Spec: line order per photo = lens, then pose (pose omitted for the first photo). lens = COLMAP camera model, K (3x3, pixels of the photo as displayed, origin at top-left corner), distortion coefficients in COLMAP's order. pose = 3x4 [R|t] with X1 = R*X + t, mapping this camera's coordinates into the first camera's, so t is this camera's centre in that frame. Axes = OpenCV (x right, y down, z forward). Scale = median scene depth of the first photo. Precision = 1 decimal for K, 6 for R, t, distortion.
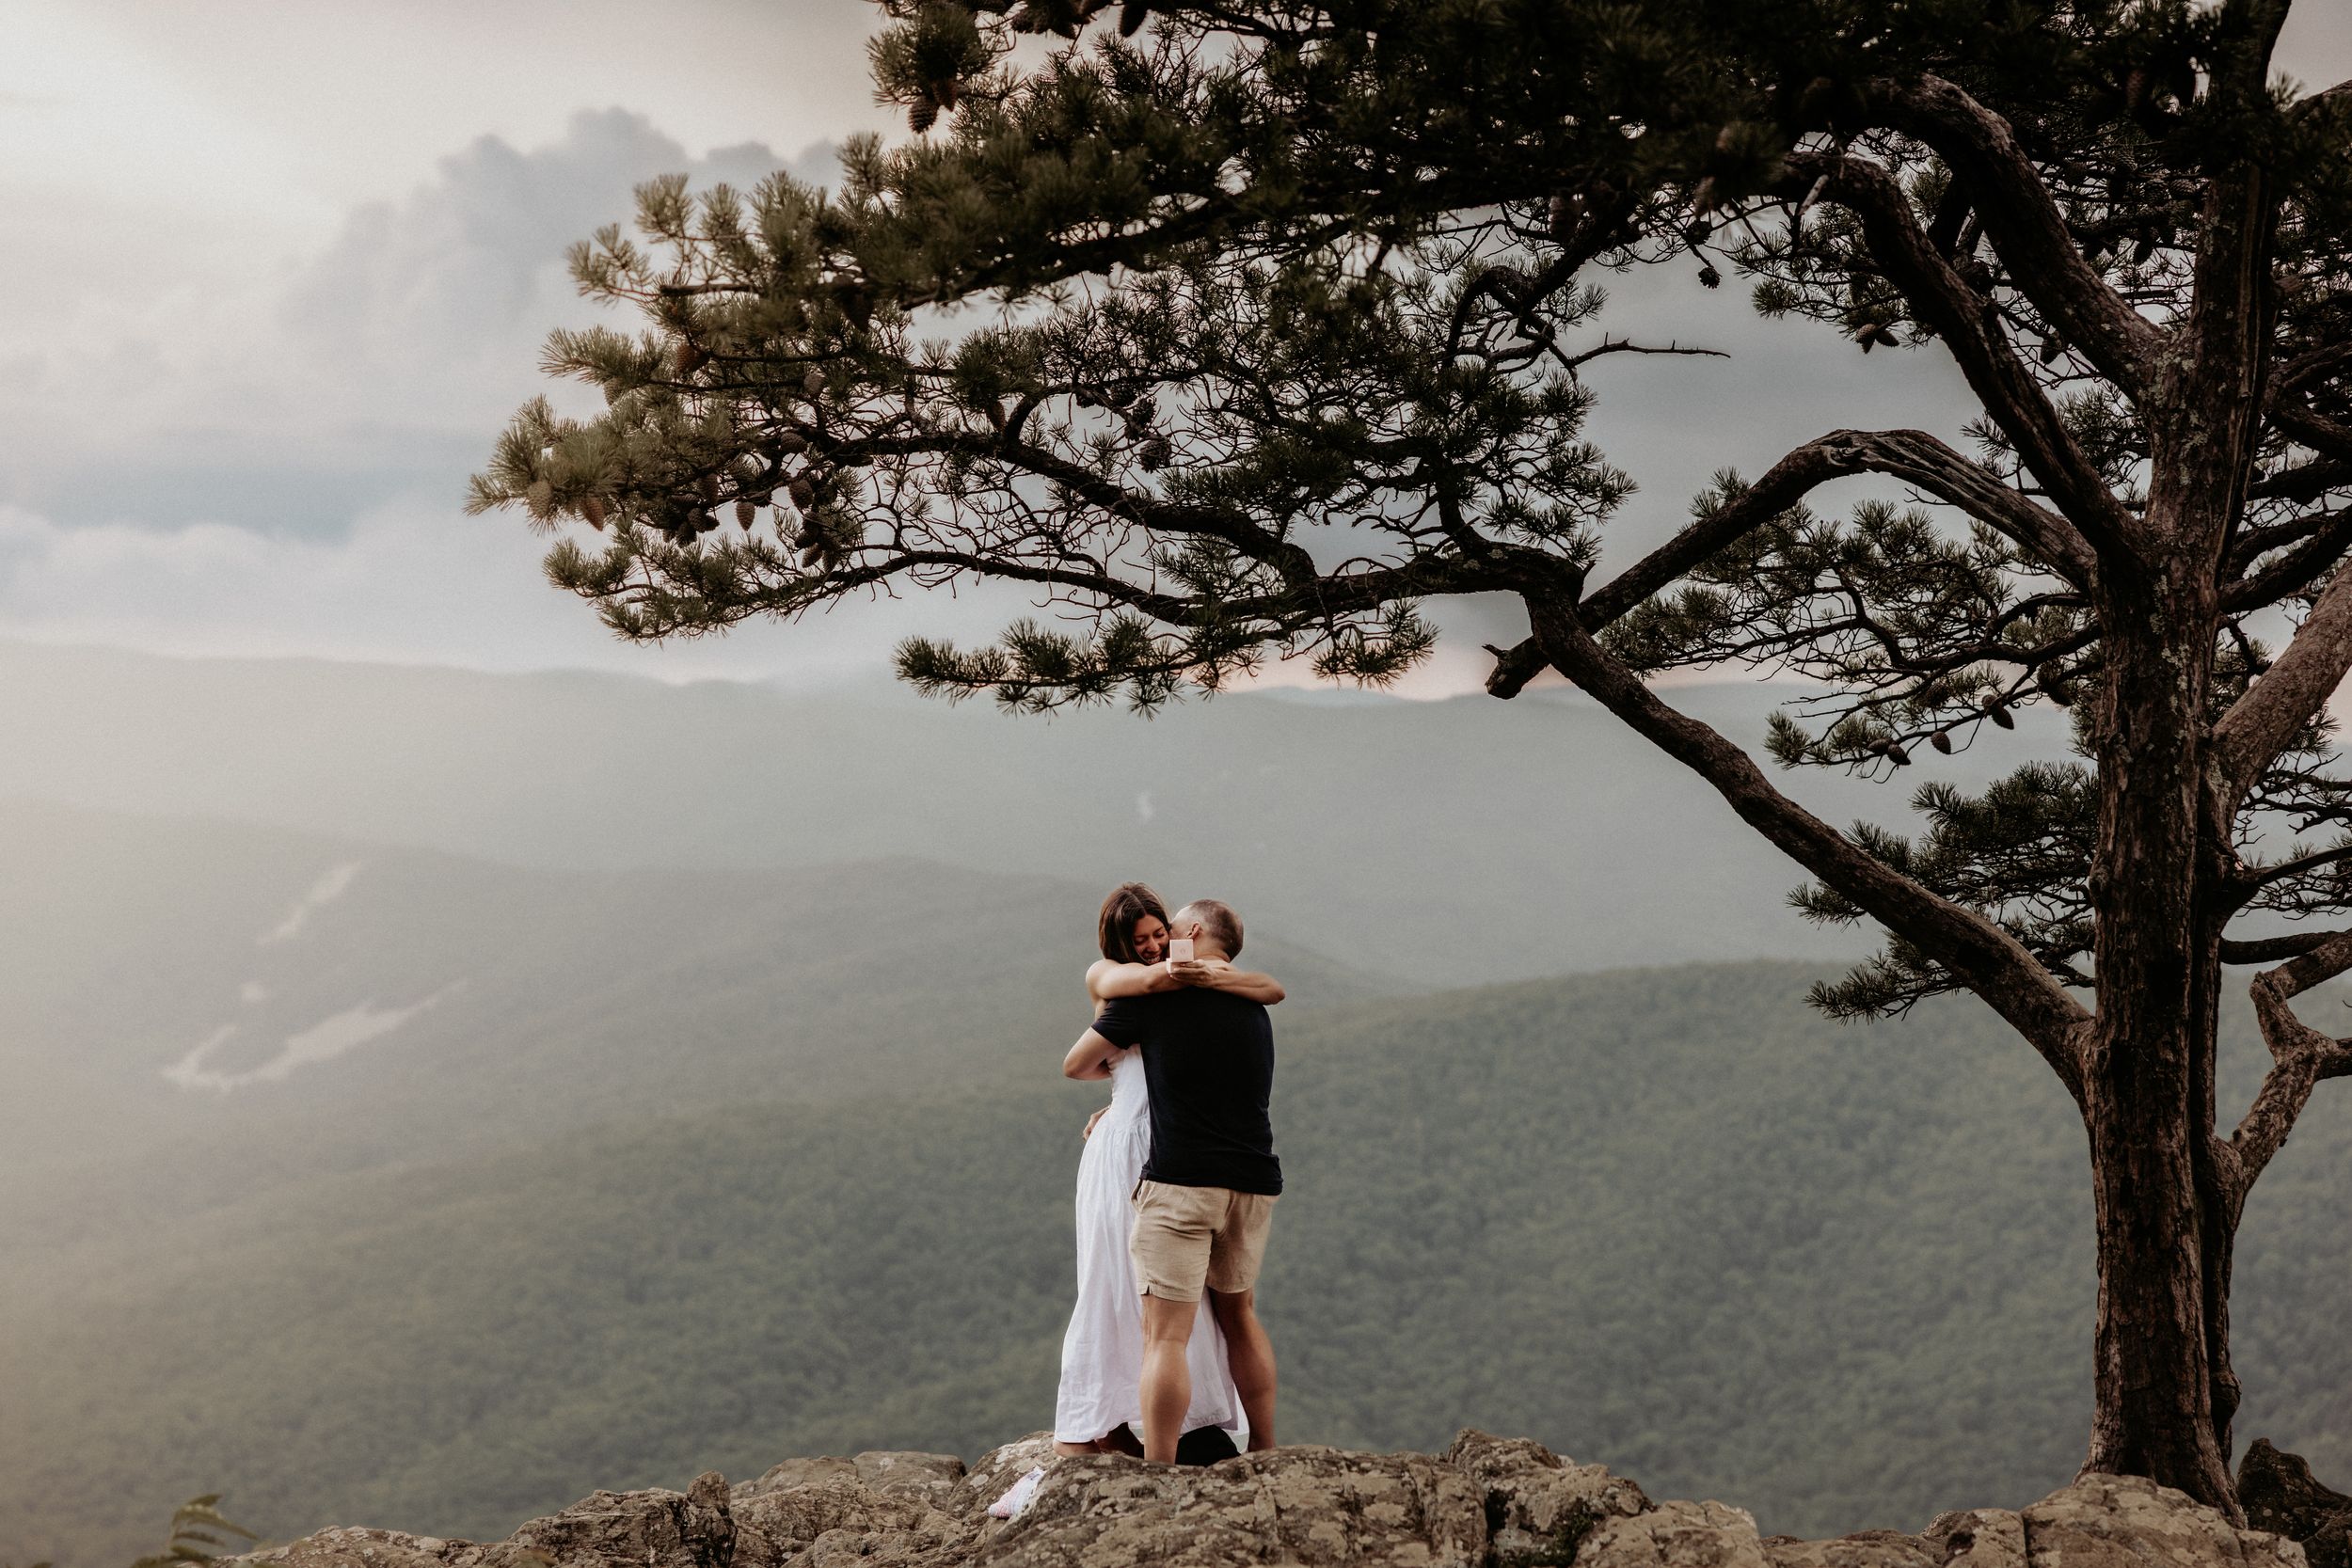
lens RADIAL K [[4544.8, 0, 1189.4], [0, 4544.8, 783.9], [0, 0, 1]] dist [0.012590, 0.381141]
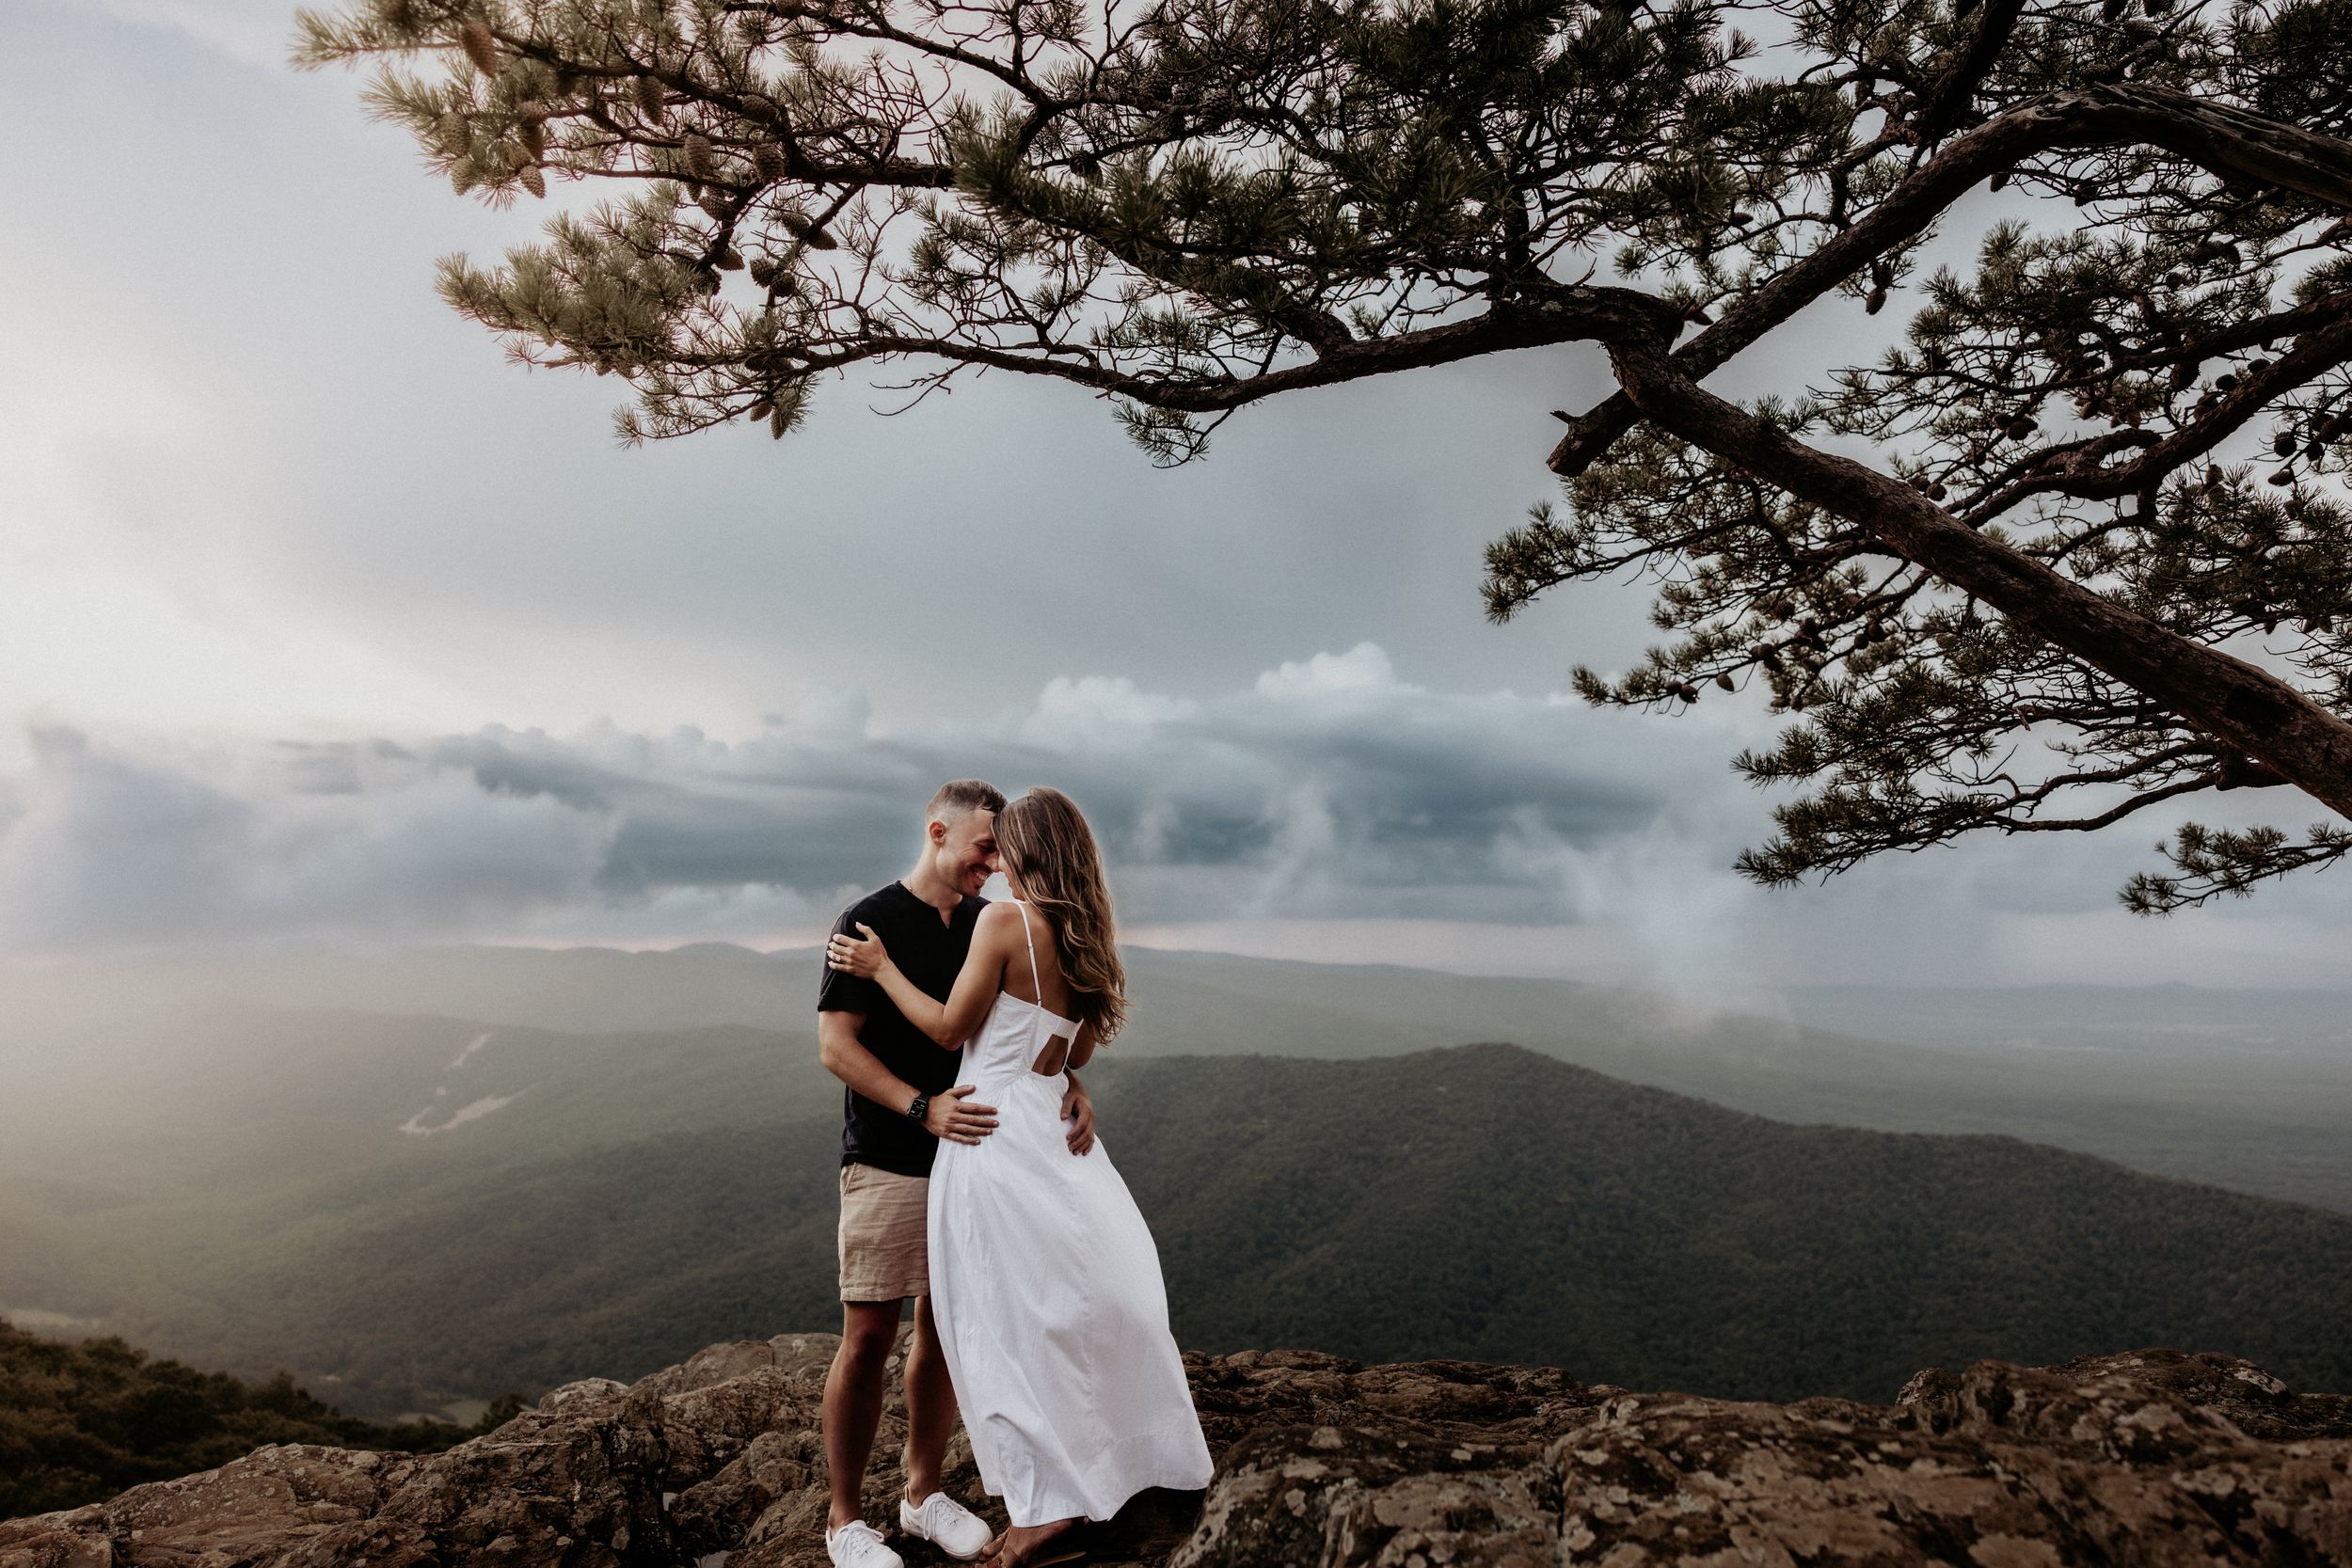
lens RADIAL K [[1859.0, 0, 1169.8], [0, 1859.0, 787.1], [0, 0, 1]] dist [0.014913, -0.009520]
pose [[0.985879, -0.004723, 0.167394, -0.070189], [0.022566, 0.994232, -0.104852, 0.079065], [-0.165934, 0.107149, 0.980298, 0.669664]]
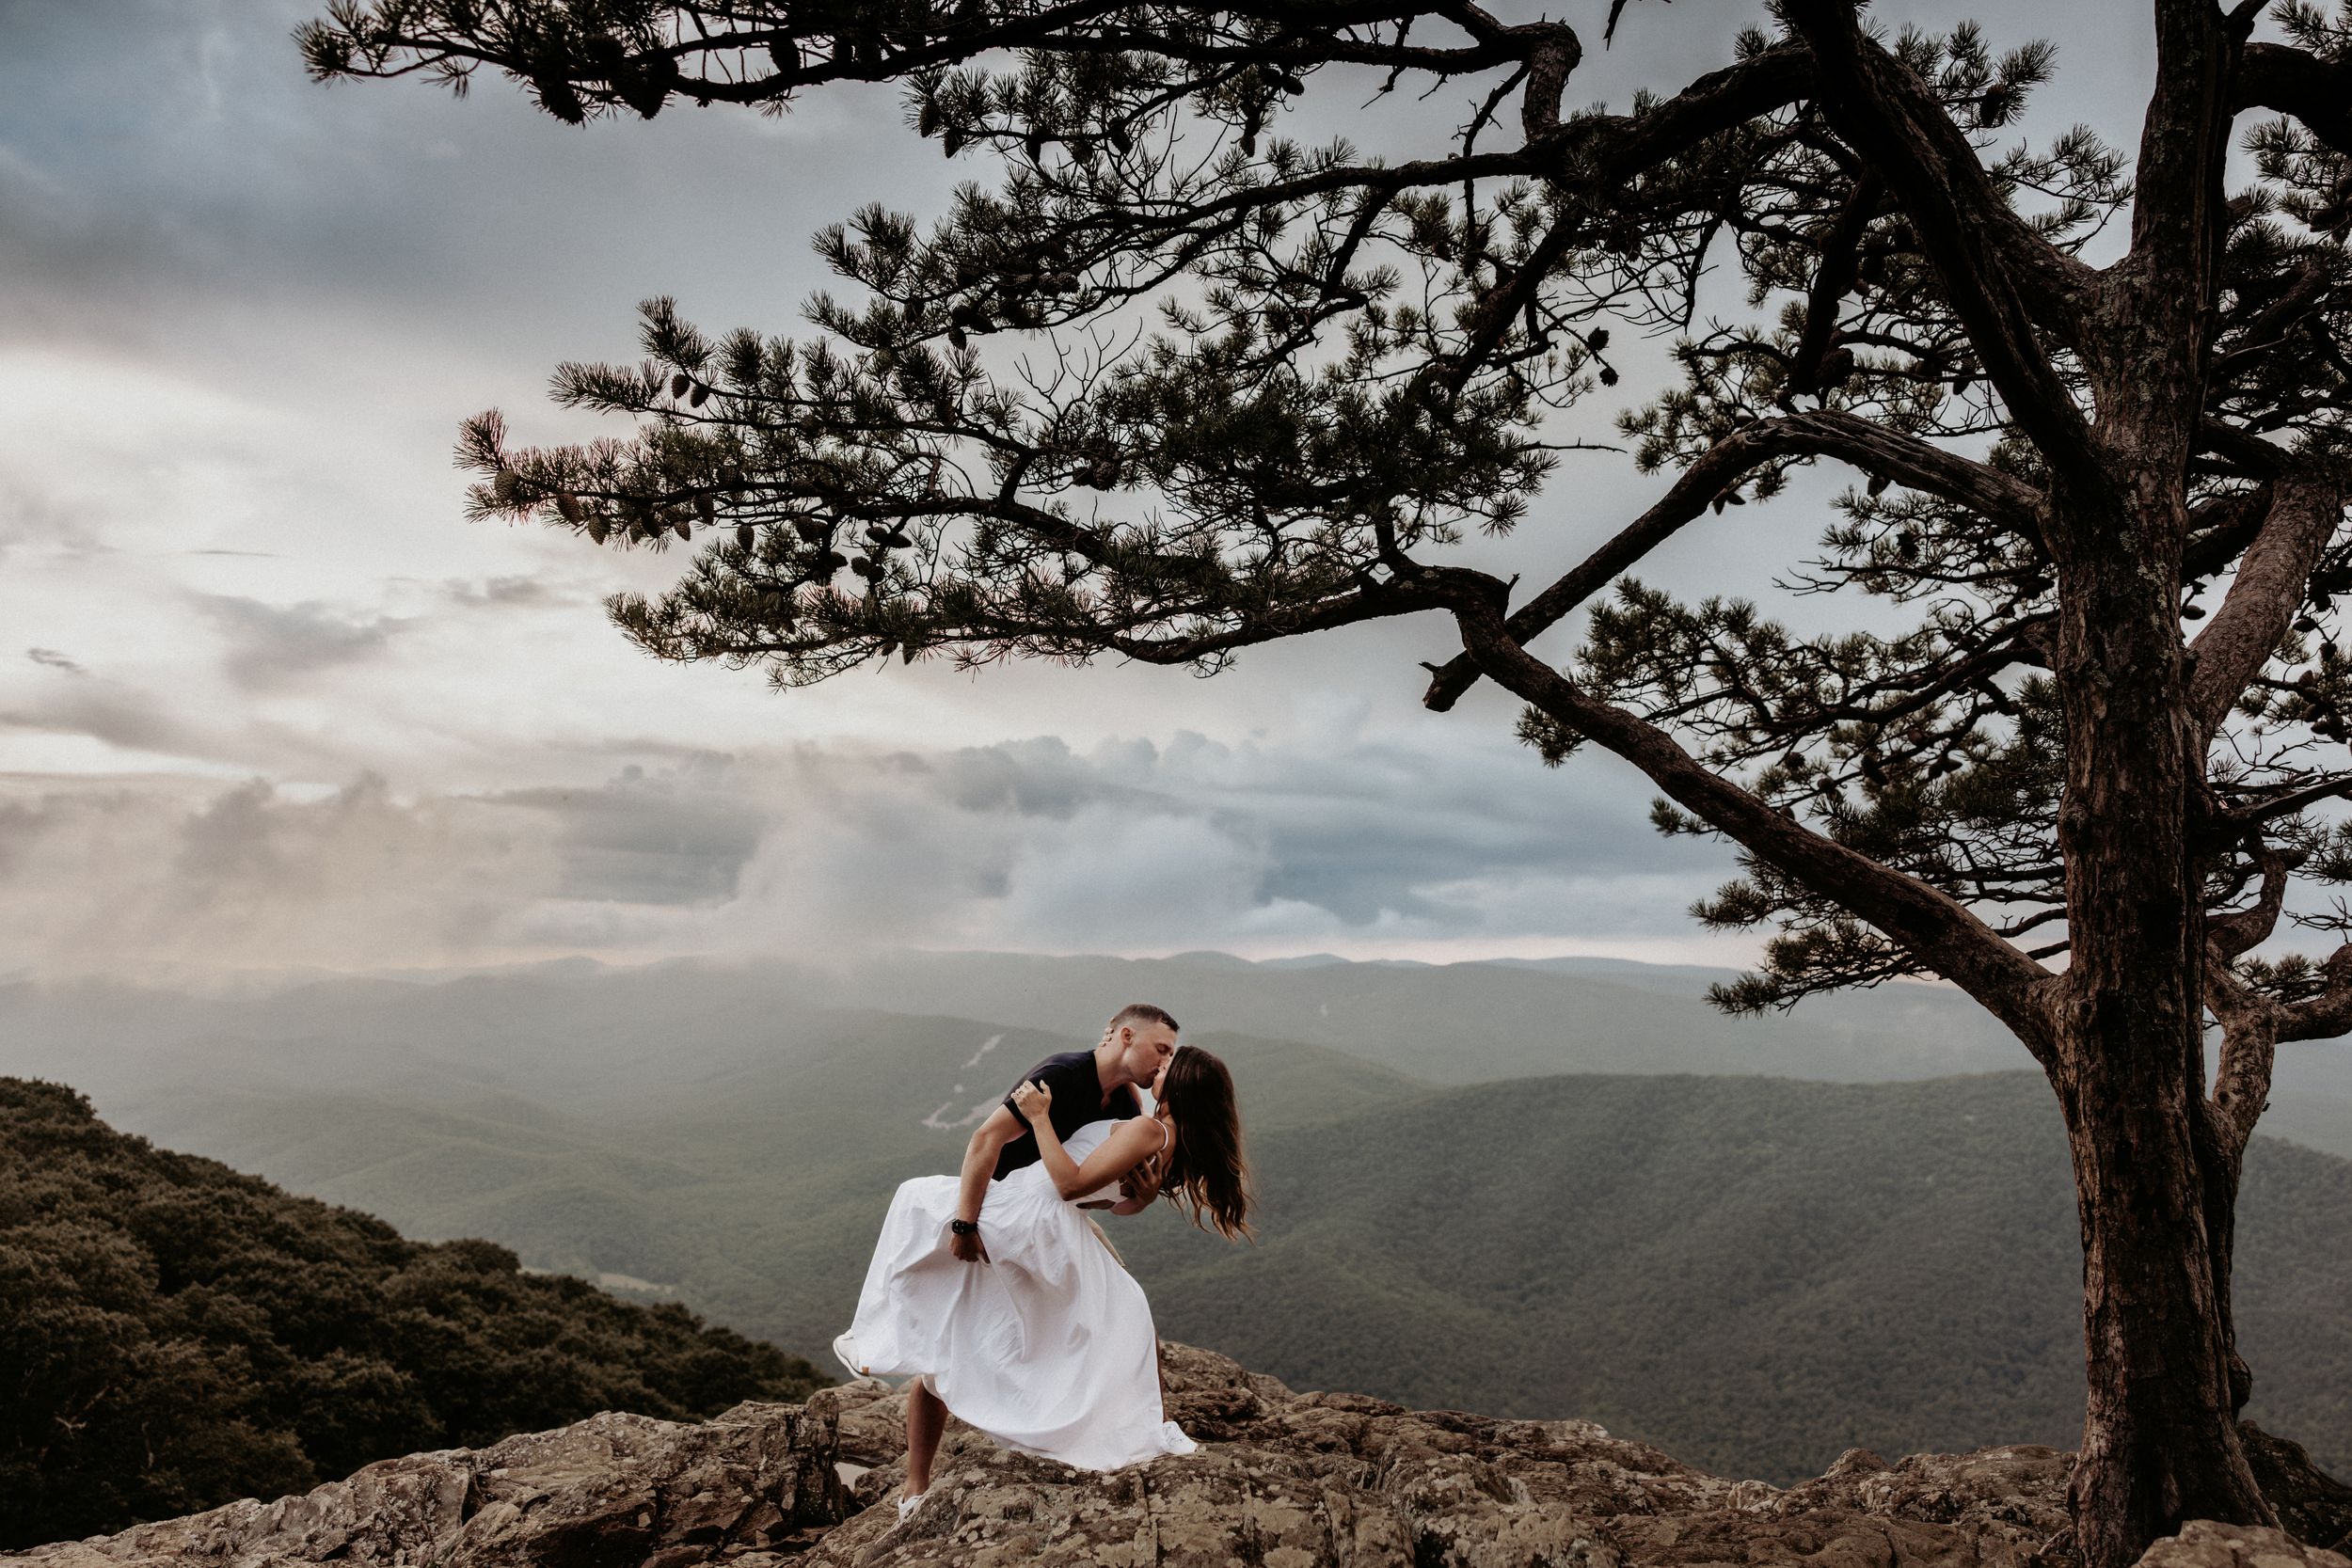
lens RADIAL K [[1863.2, 0, 1189.8], [0, 1863.2, 773.8], [0, 0, 1]] dist [0.011574, 0.007353]
pose [[0.996682, -0.015502, -0.079902, 0.044789], [0.005726, 0.992616, -0.121160, 0.052379], [0.081190, 0.120300, 0.989412, 0.548768]]
